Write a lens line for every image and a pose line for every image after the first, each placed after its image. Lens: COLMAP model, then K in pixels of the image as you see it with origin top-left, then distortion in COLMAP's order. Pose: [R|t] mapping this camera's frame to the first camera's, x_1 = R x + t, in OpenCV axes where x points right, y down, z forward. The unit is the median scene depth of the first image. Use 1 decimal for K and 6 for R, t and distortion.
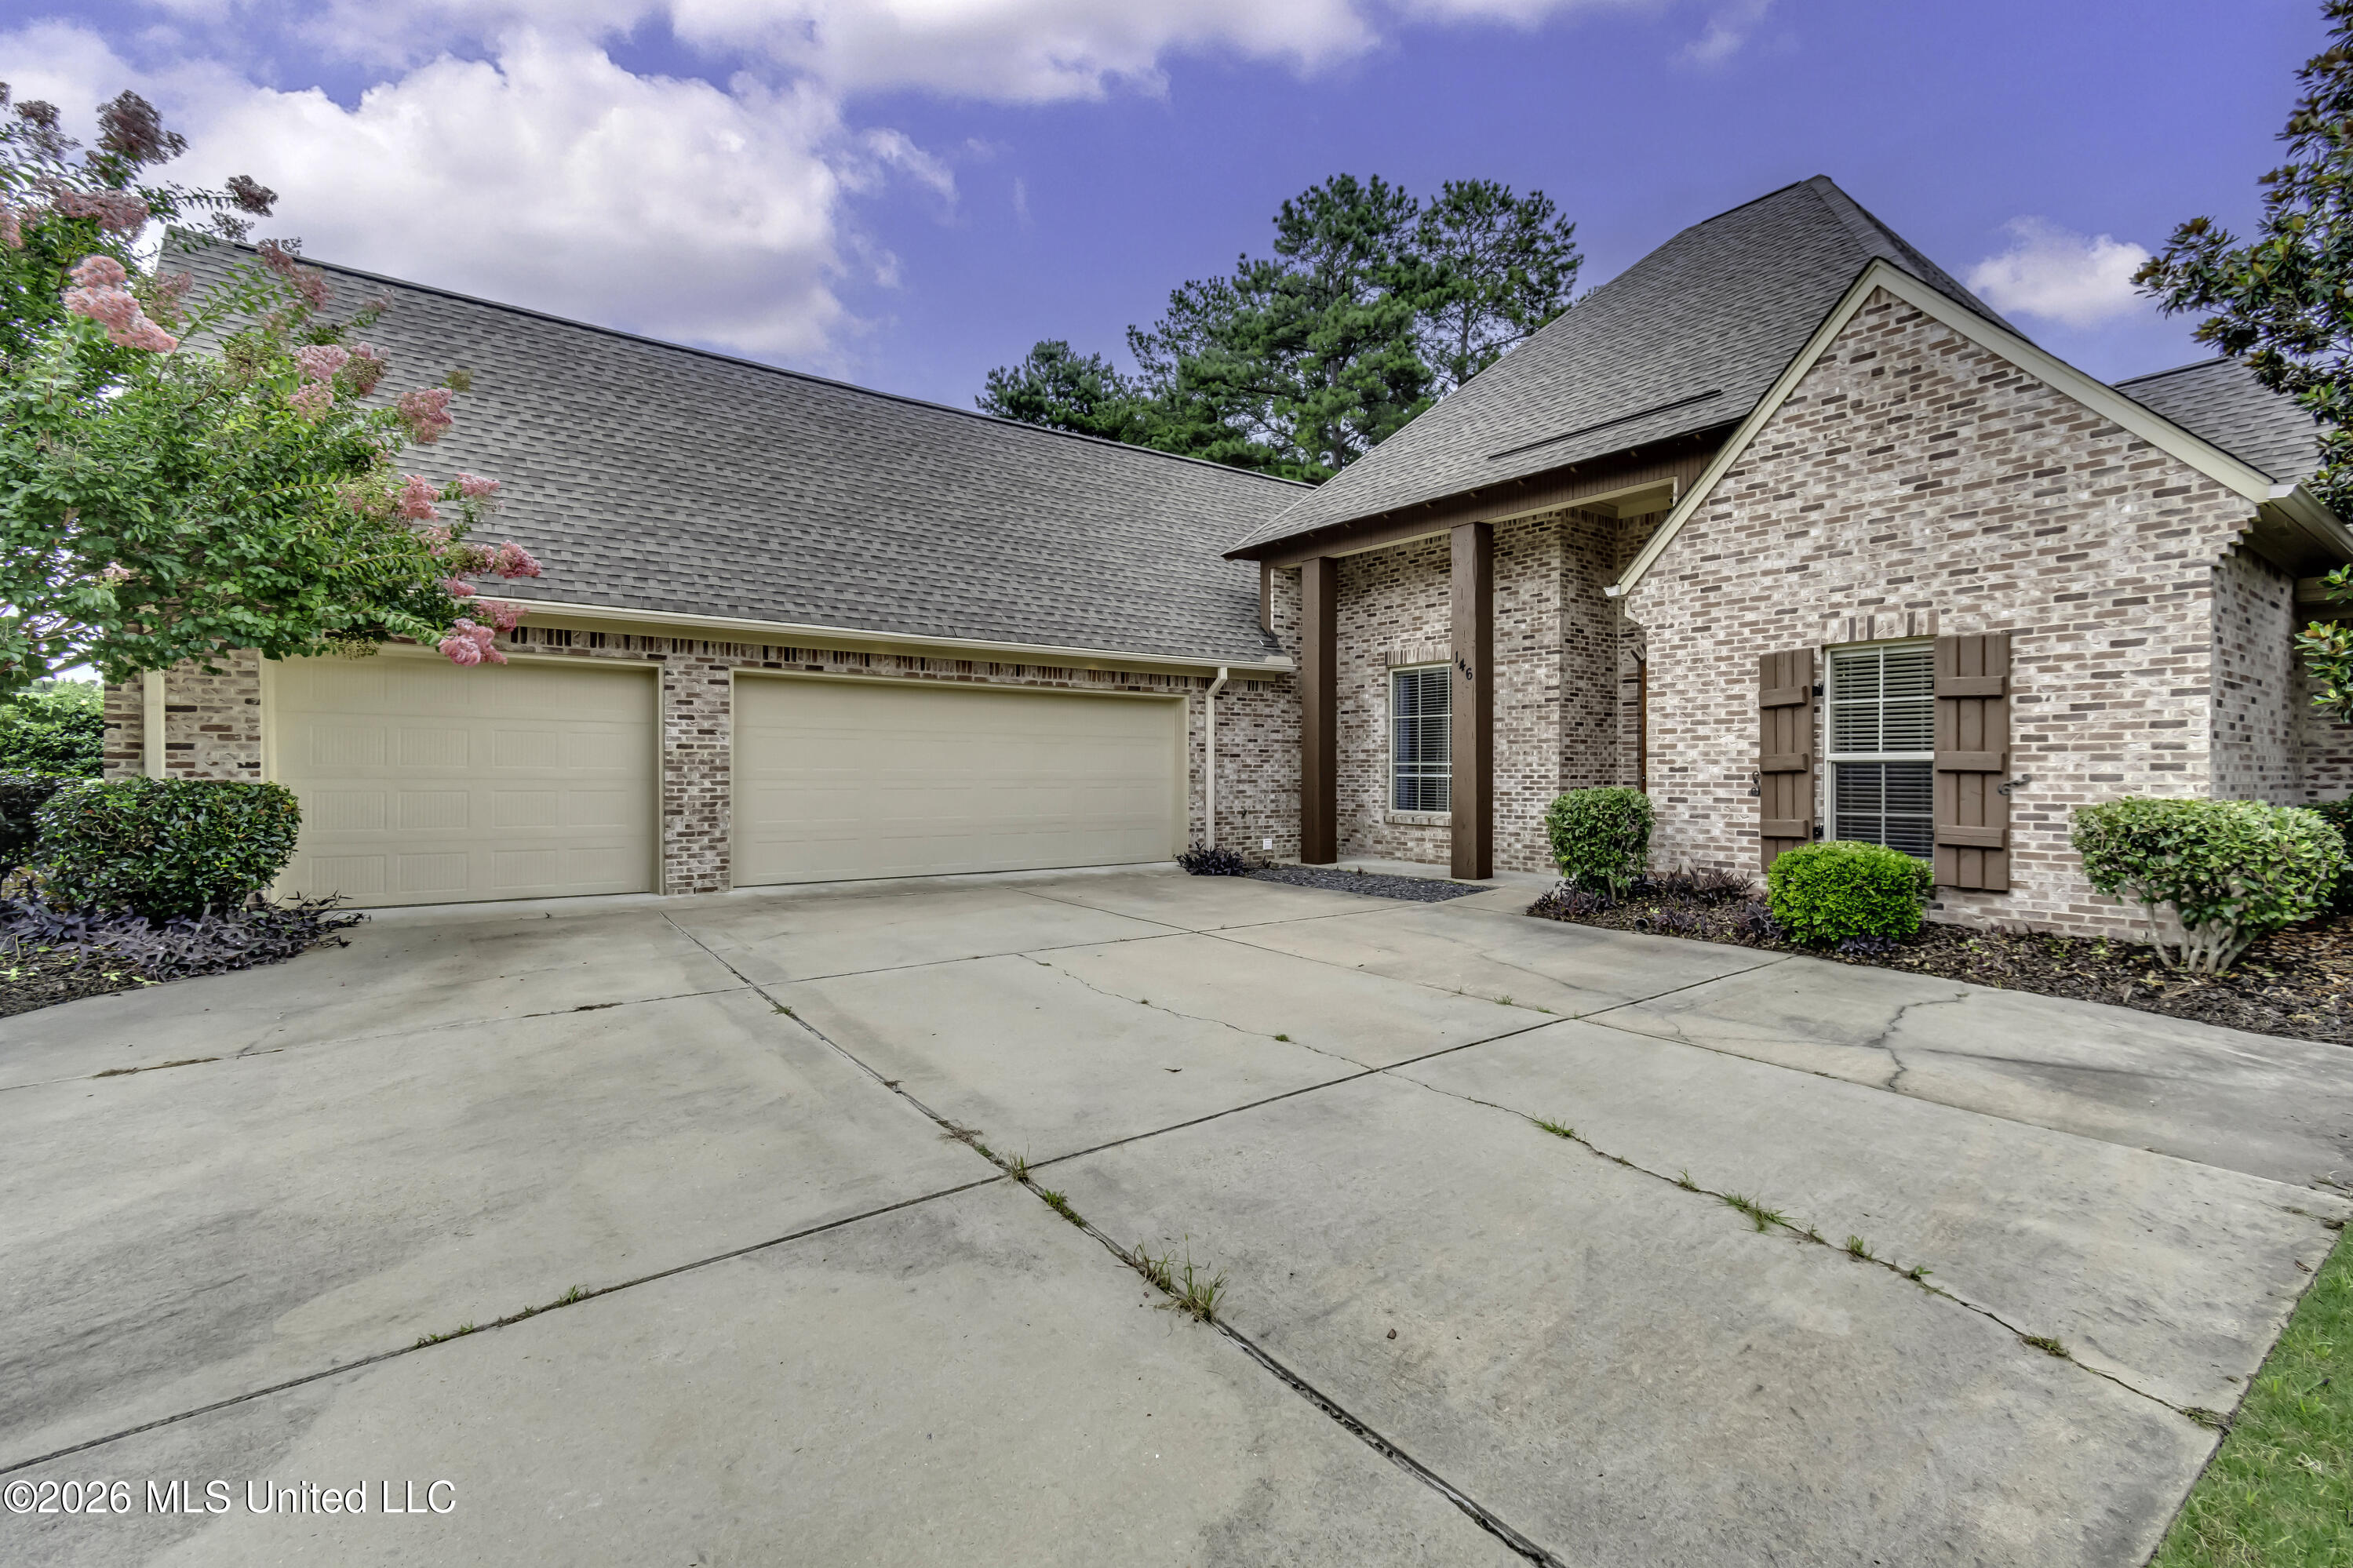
lens RADIAL K [[1049.5, 0, 1182.3], [0, 1049.5, 731.5], [0, 0, 1]] dist [-0.001534, -0.000958]
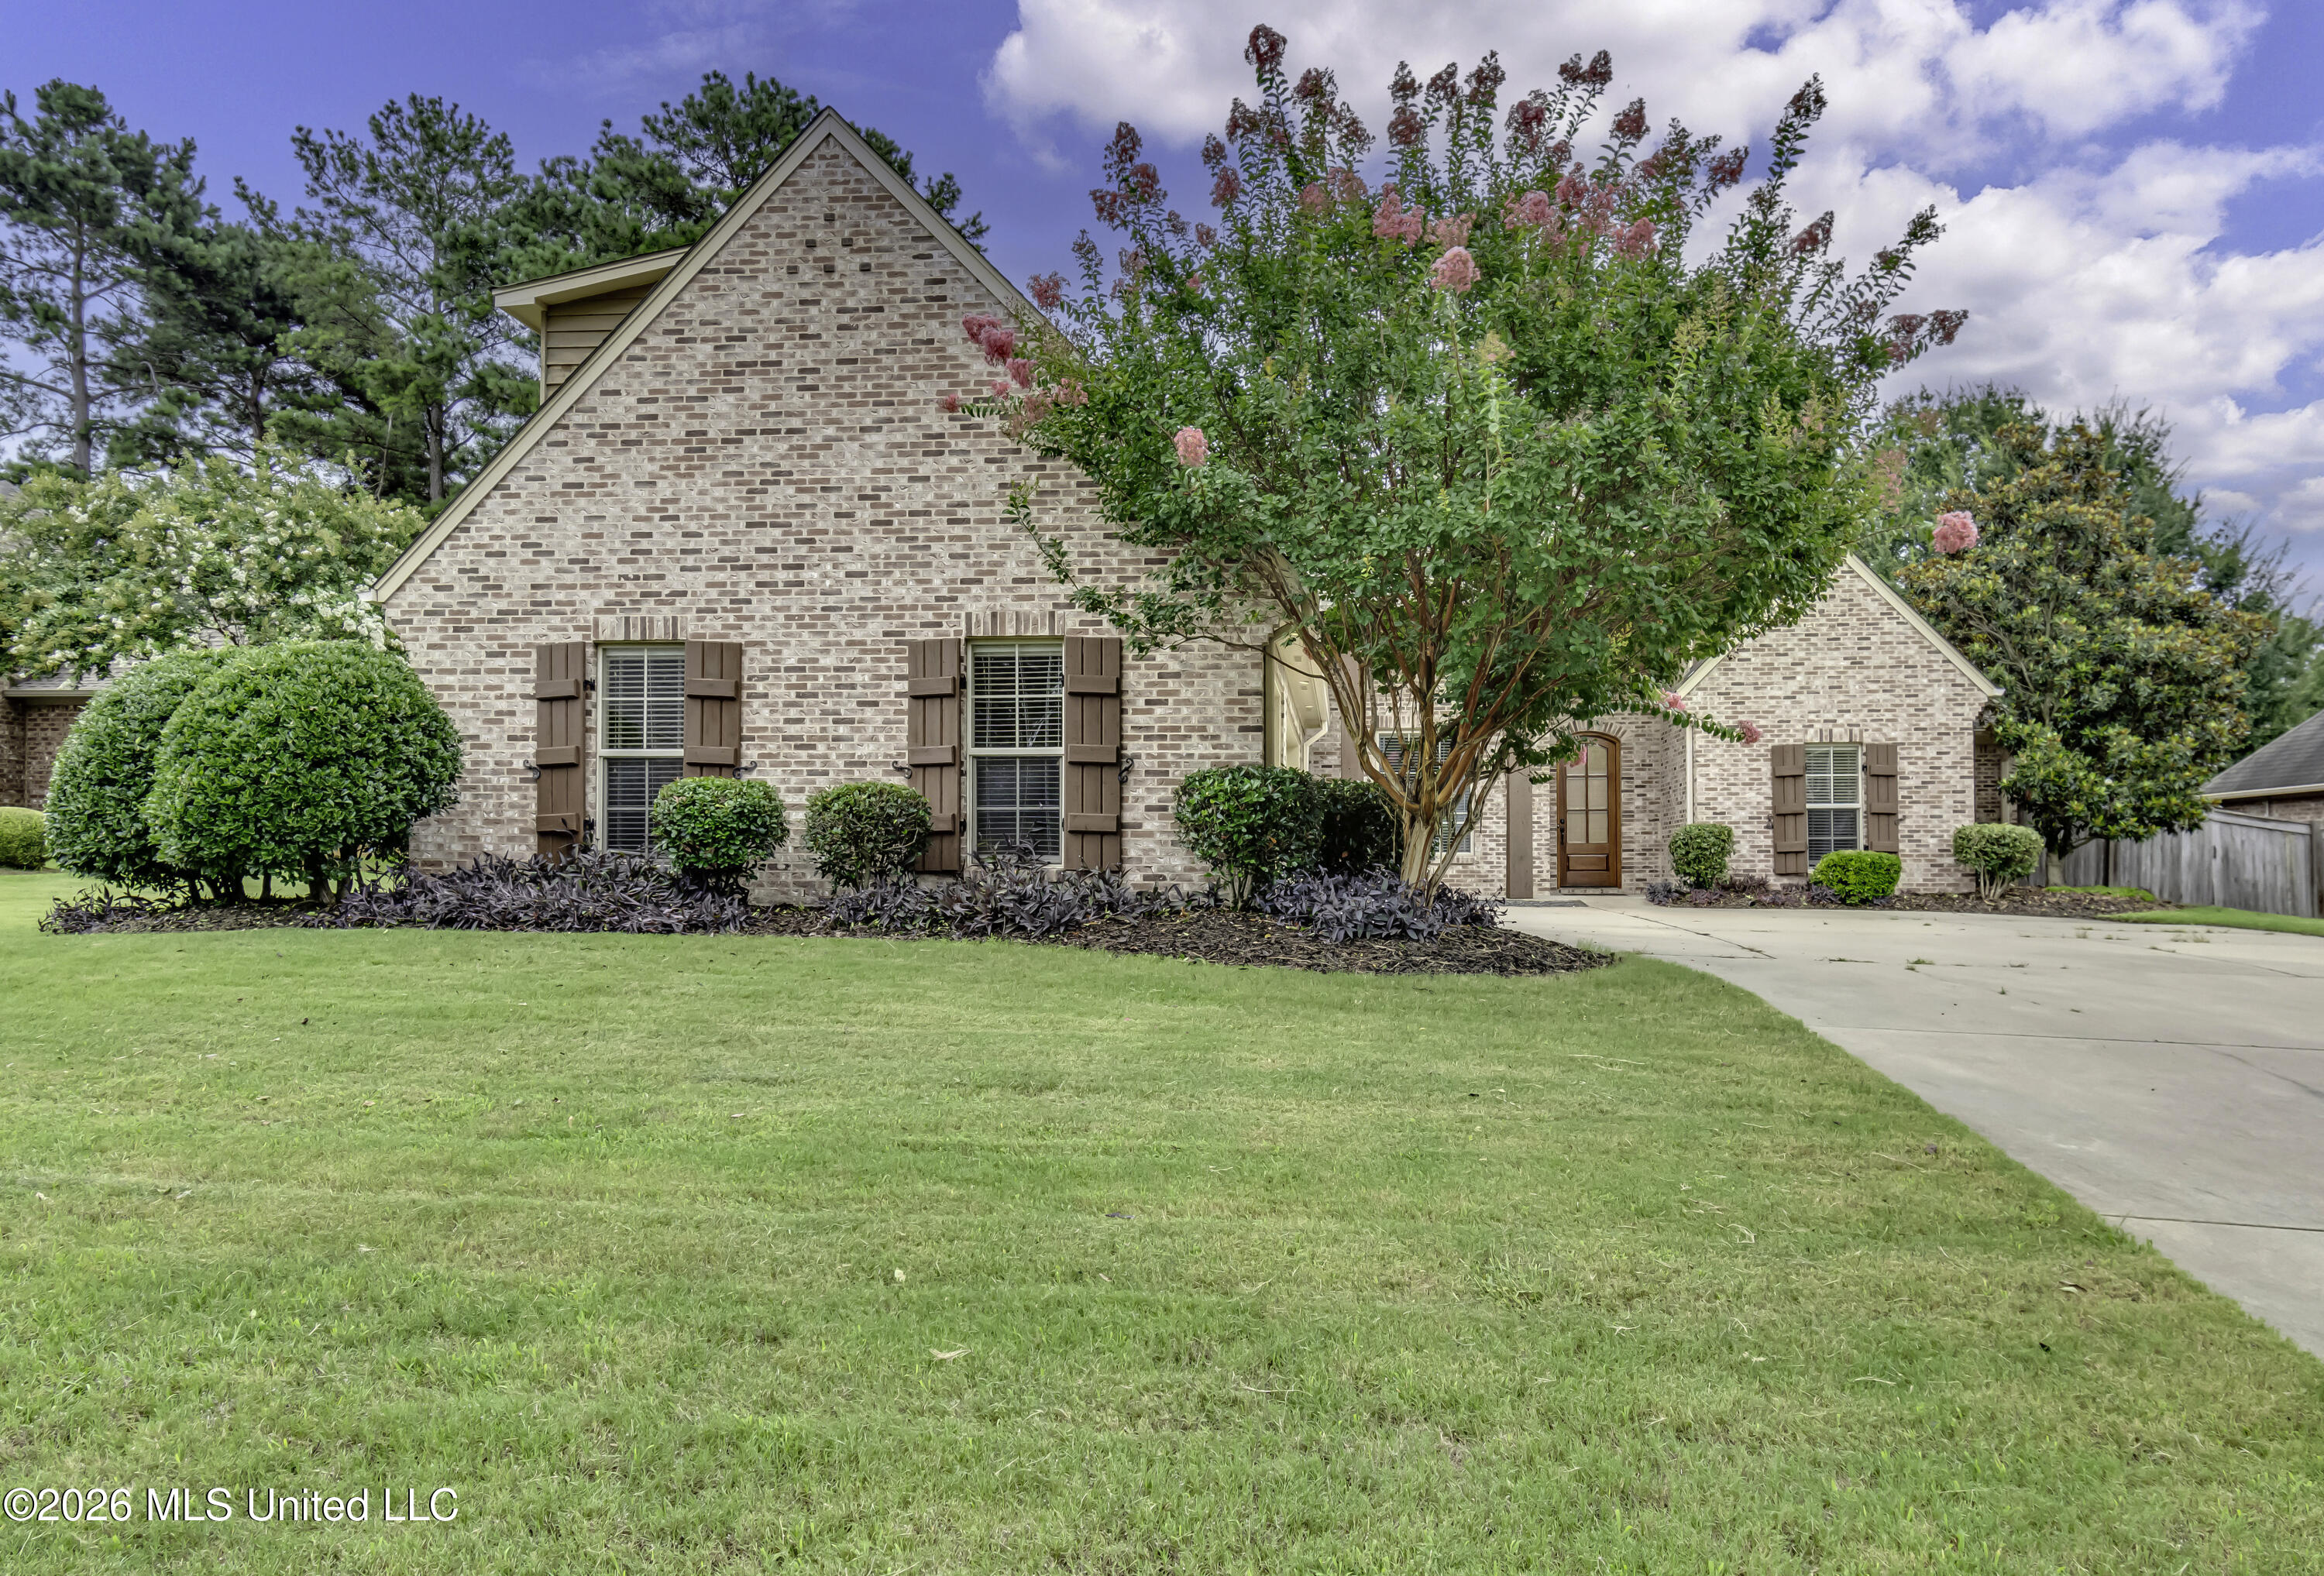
lens RADIAL K [[1781.3, 0, 1020.5], [0, 1781.3, 766.8], [0, 0, 1]] dist [-0.000830, -0.007131]
pose [[0.698105, 0.047950, 0.714388, -2.433447], [-0.028550, 0.998826, -0.039142, 0.112519], [-0.715426, 0.006930, 0.698654, -0.151034]]
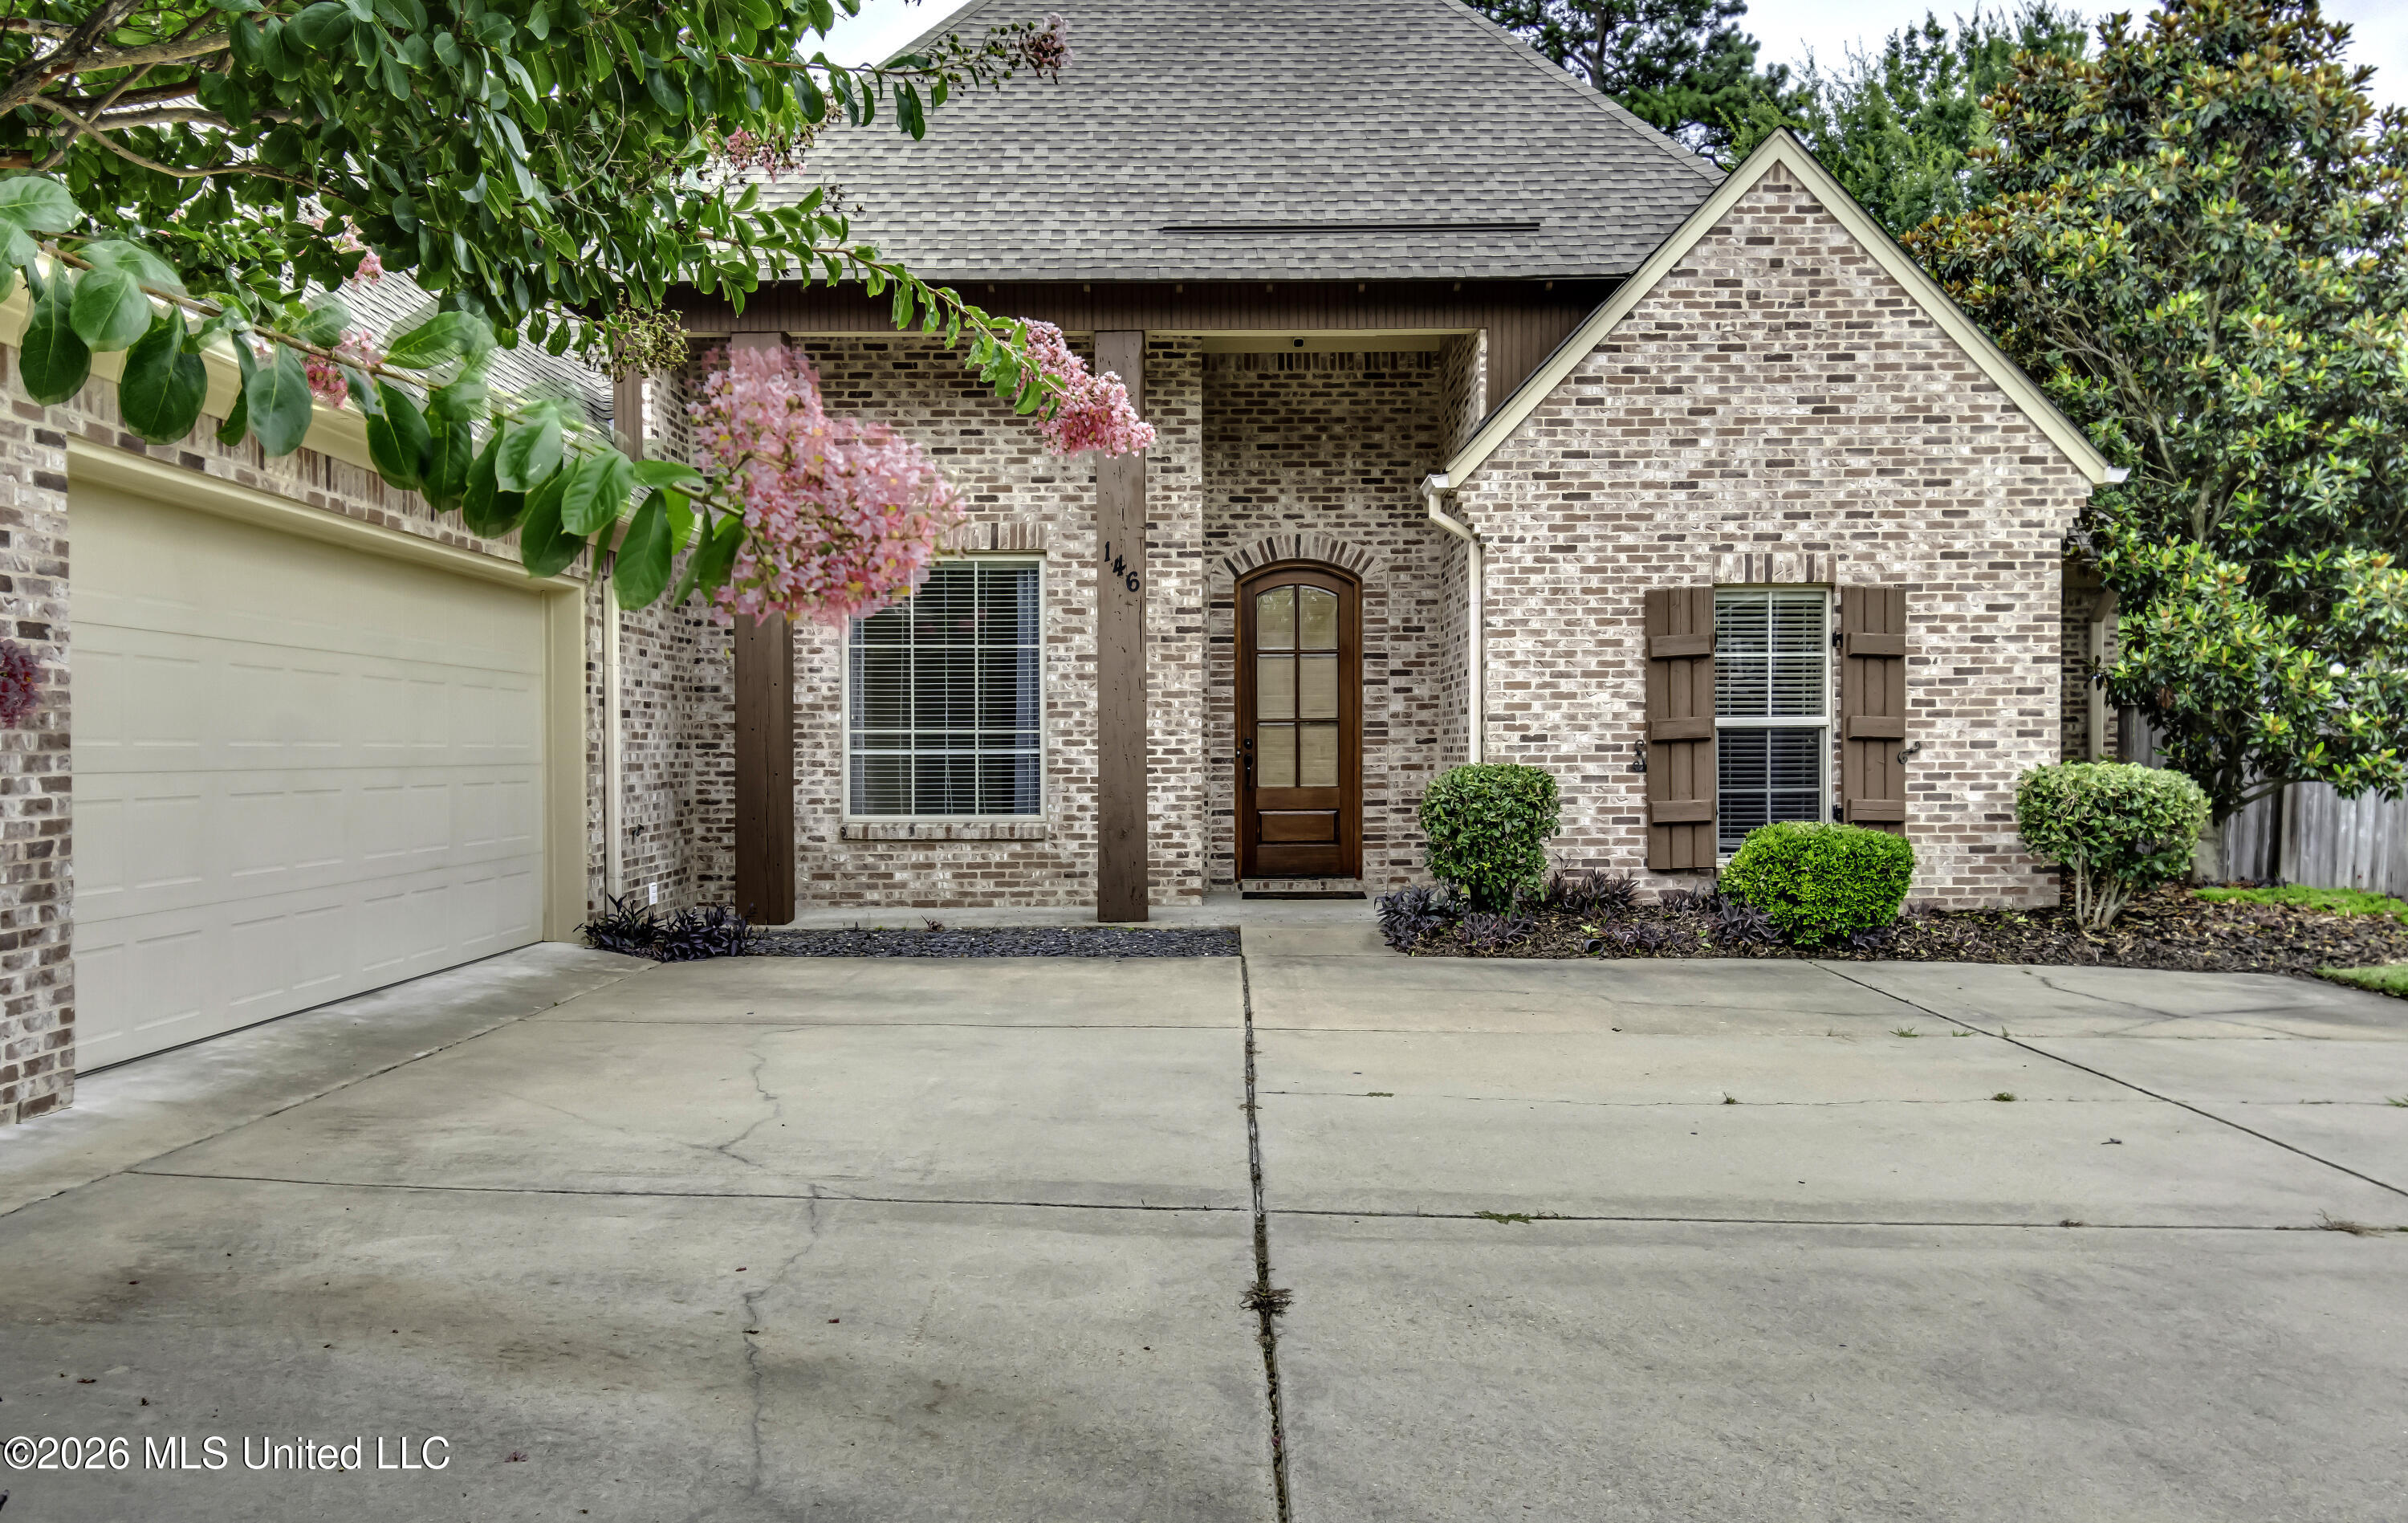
lens RADIAL K [[2021.9, 0, 1173.3], [0, 2021.9, 720.2], [0, 0, 1]] dist [-0.000747, 0.000292]
pose [[0.598548, 0.005440, 0.801068, -0.883316], [-0.024268, 0.999641, 0.011344, 0.015147], [-0.800719, -0.026231, 0.598465, 0.392468]]
